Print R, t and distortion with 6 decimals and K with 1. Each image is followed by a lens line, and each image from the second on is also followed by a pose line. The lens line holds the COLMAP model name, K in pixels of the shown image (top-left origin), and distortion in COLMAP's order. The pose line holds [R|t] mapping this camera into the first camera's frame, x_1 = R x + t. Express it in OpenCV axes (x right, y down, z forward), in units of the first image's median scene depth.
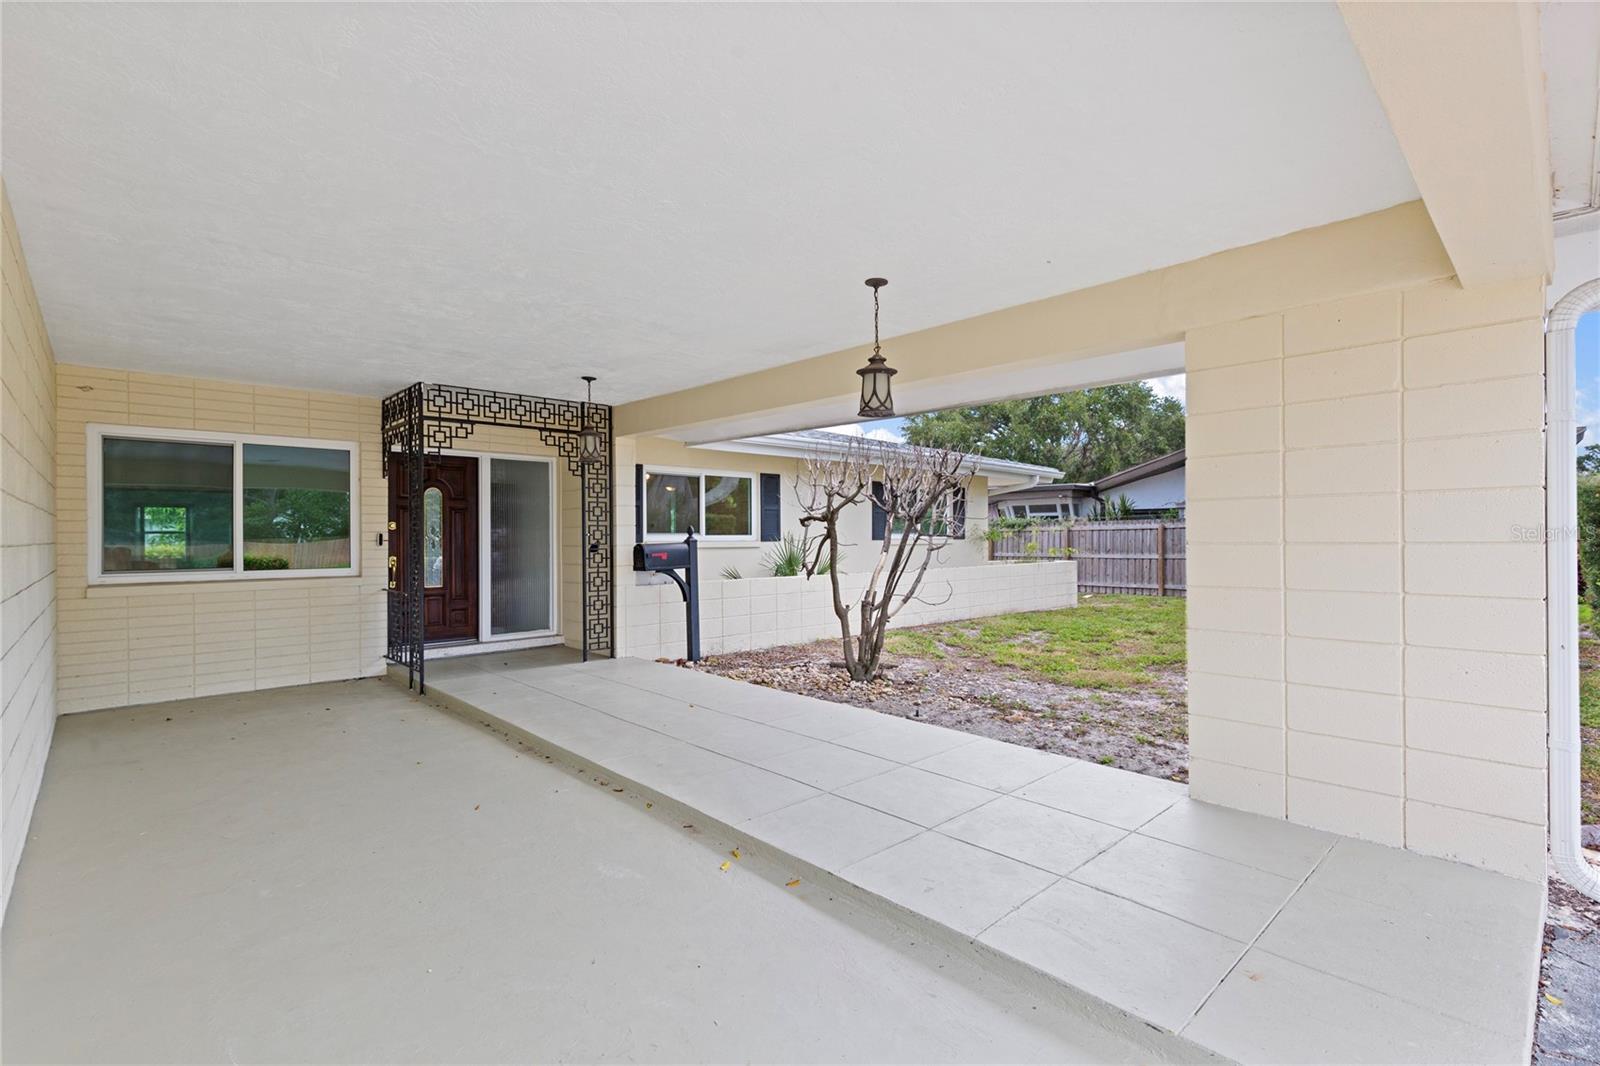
lens RADIAL K [[739.2, 0, 802.6], [0, 739.2, 535.4], [0, 0, 1]] dist [0.013449, -0.000197]
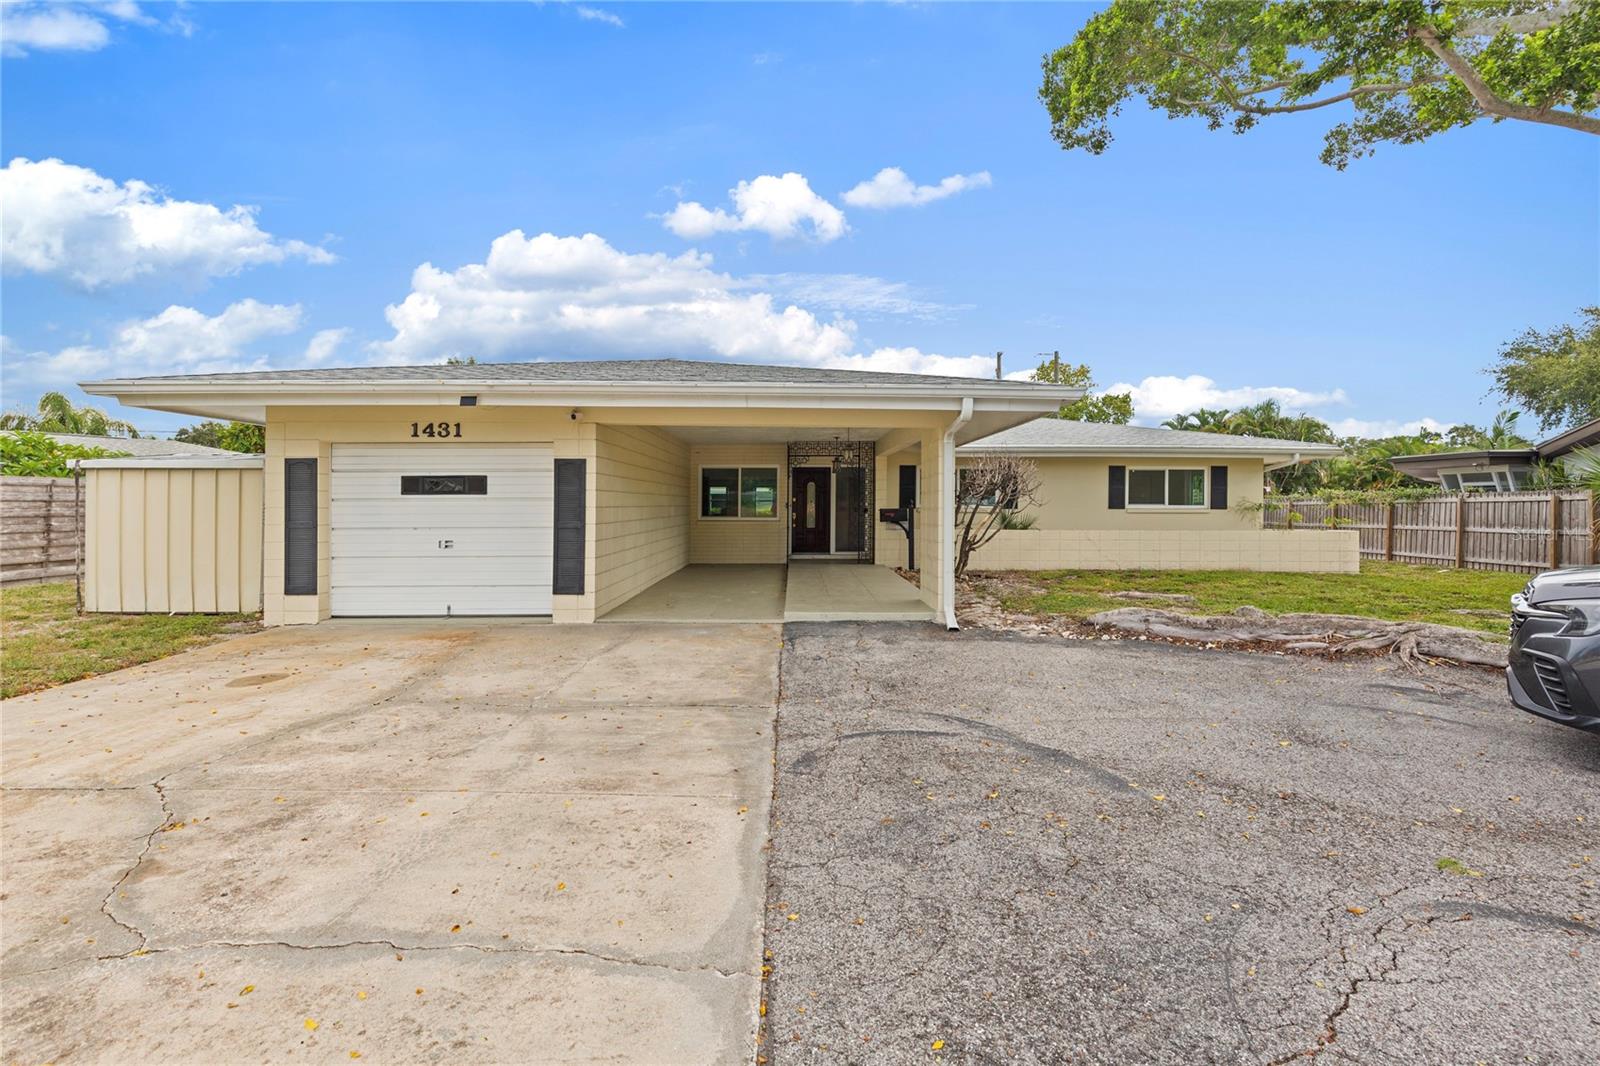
lens RADIAL K [[734.6, 0, 808.1], [0, 734.6, 517.6], [0, 0, 1]] dist [0.011371, 0.000280]
pose [[0.727860, 0.017730, -0.685496, 0.725960], [-0.005289, 0.999781, 0.020243, -0.003453], [0.685705, -0.011108, 0.727795, -0.428048]]
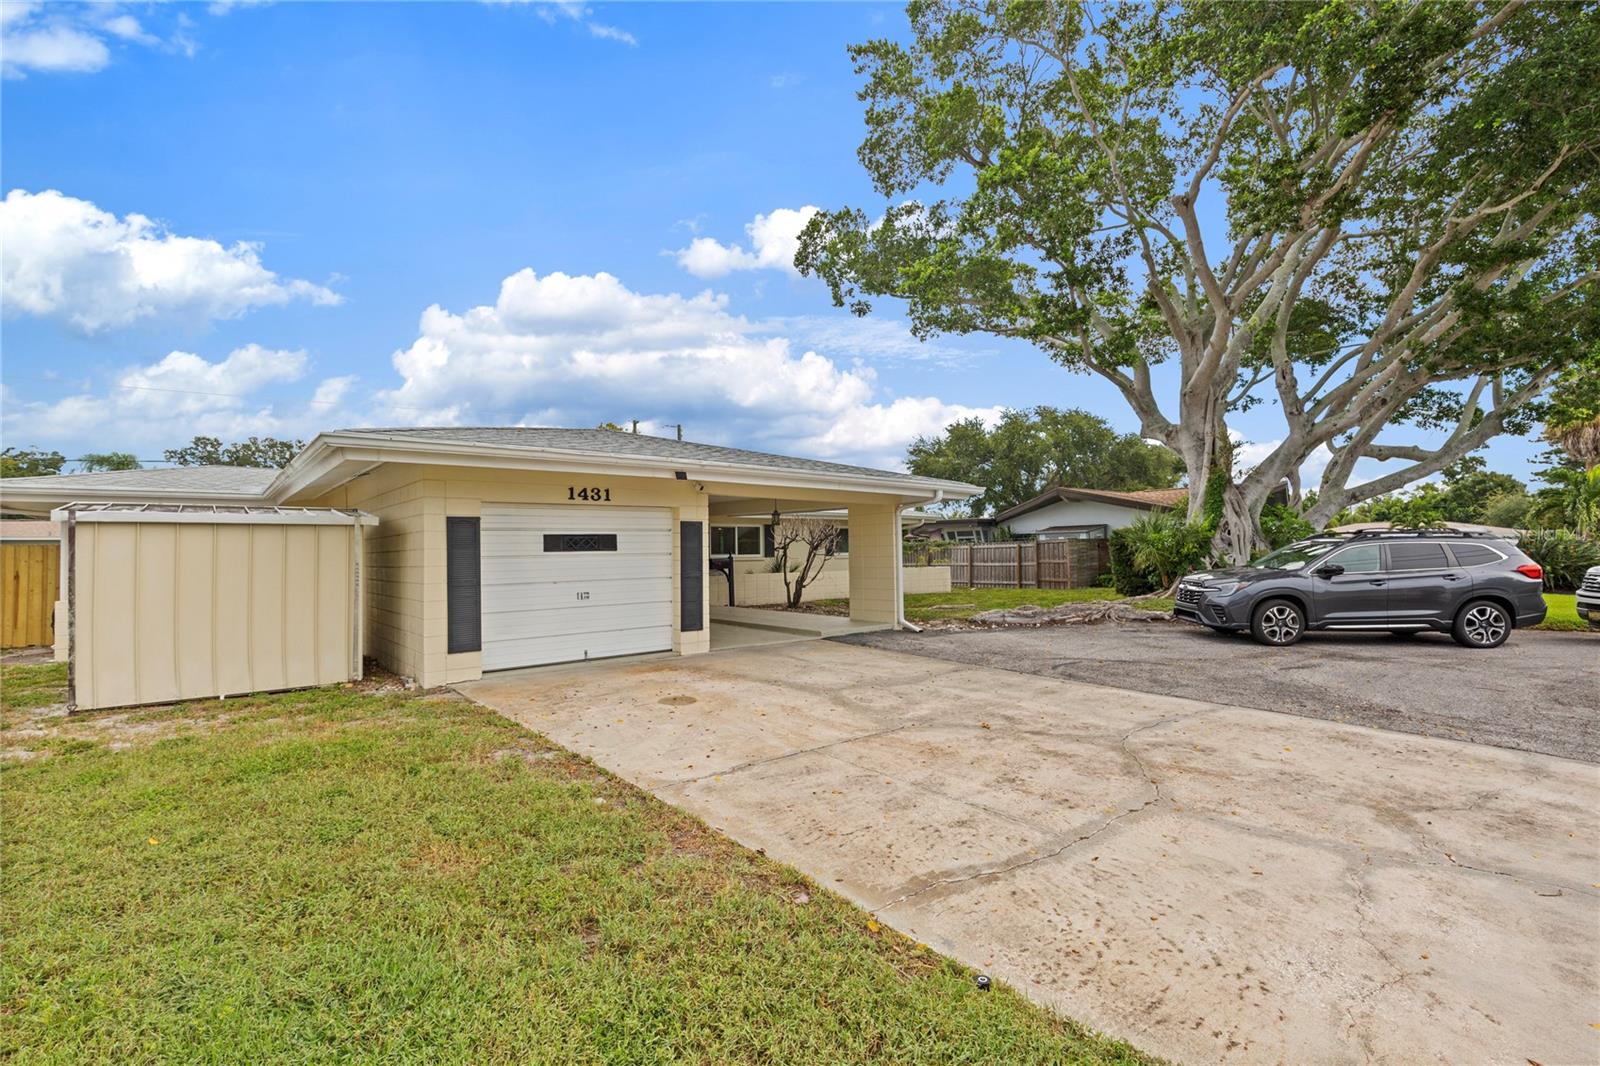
lens RADIAL K [[725.6, 0, 800.6], [0, 725.6, 555.9], [0, 0, 1]] dist [0.001446, 0.000009]
pose [[0.998145, -0.006332, -0.060549, 0.166784], [0.006819, 0.999946, 0.007839, -0.010191], [0.060496, -0.008237, 0.998134, -1.019579]]
